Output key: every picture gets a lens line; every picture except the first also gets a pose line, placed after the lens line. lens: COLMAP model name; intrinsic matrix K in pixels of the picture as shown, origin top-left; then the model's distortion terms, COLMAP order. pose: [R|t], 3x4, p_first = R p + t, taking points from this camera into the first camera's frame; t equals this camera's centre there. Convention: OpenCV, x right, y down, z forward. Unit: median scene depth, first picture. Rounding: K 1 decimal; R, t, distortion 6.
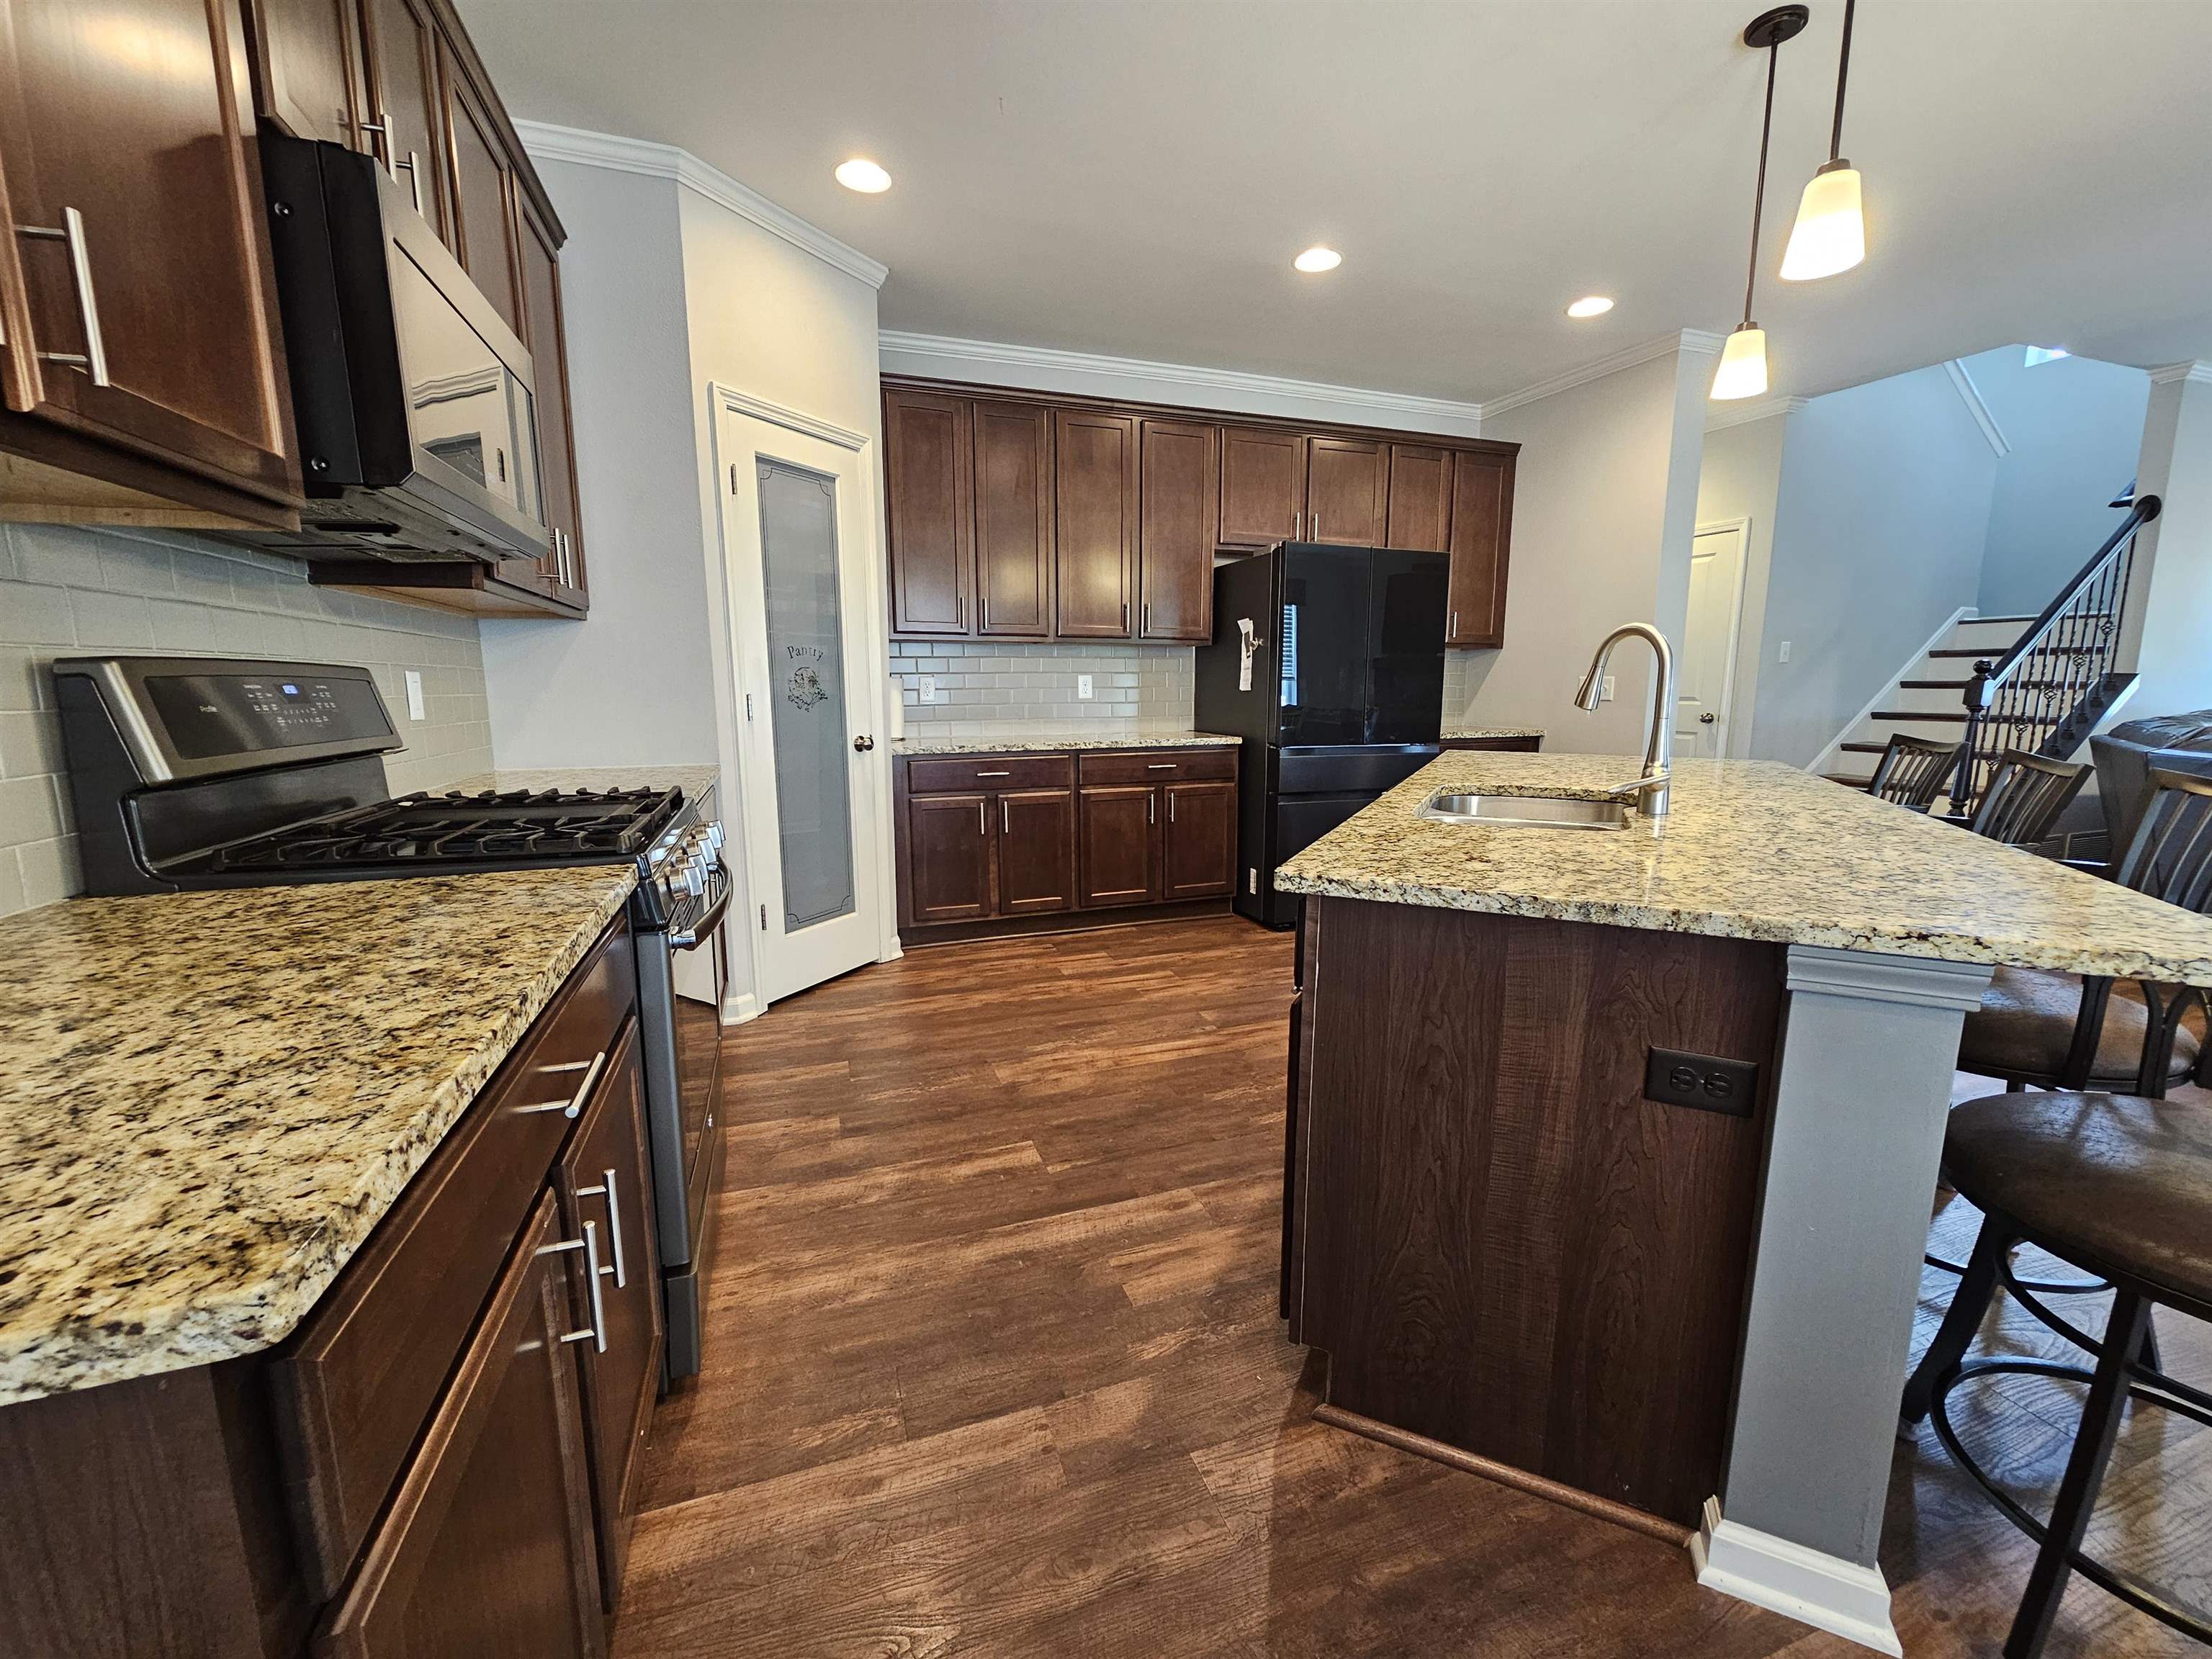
lens RADIAL K [[904.3, 0, 1115.2], [0, 904.3, 823.2], [0, 0, 1]] dist [-0.000317, 0.000500]
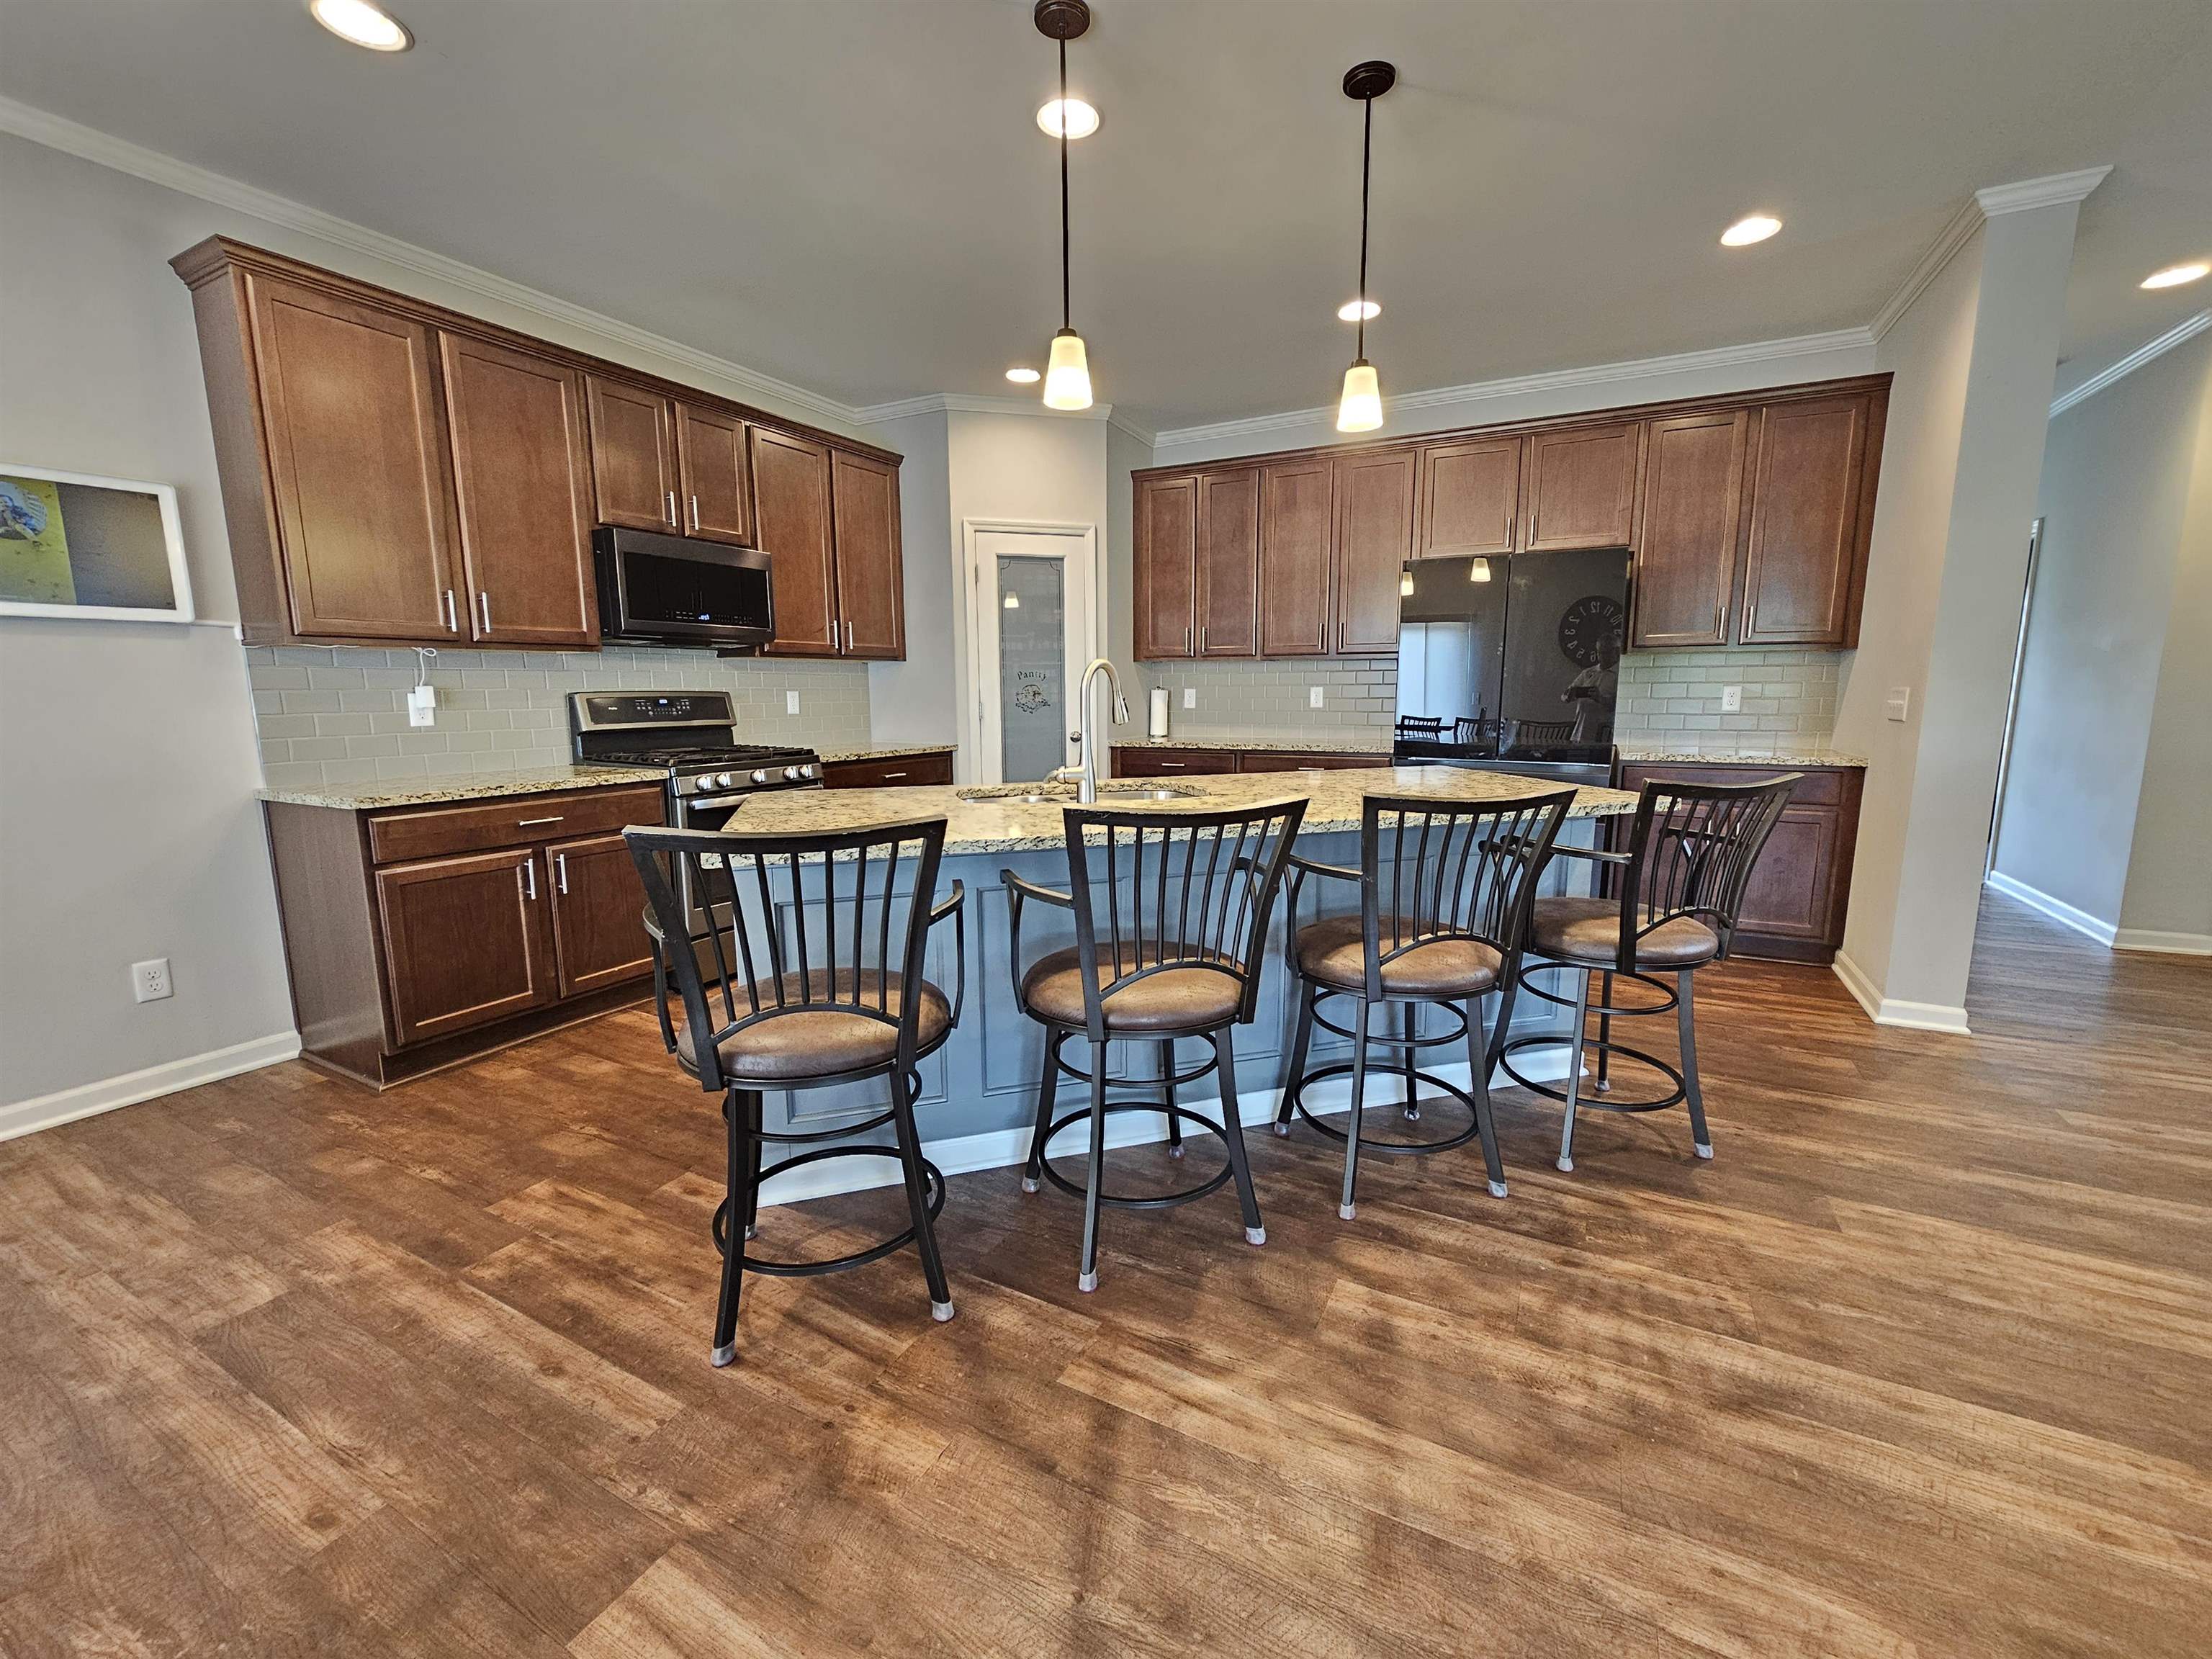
lens RADIAL K [[904.3, 0, 1107.4], [0, 904.3, 832.4], [0, 0, 1]] dist [-0.000317, 0.000500]
pose [[0.660977, 0.117240, -0.741191, 0.908183], [-0.110337, 0.992169, 0.058544, -0.027270], [0.742250, 0.043085, 0.668737, 0.075876]]
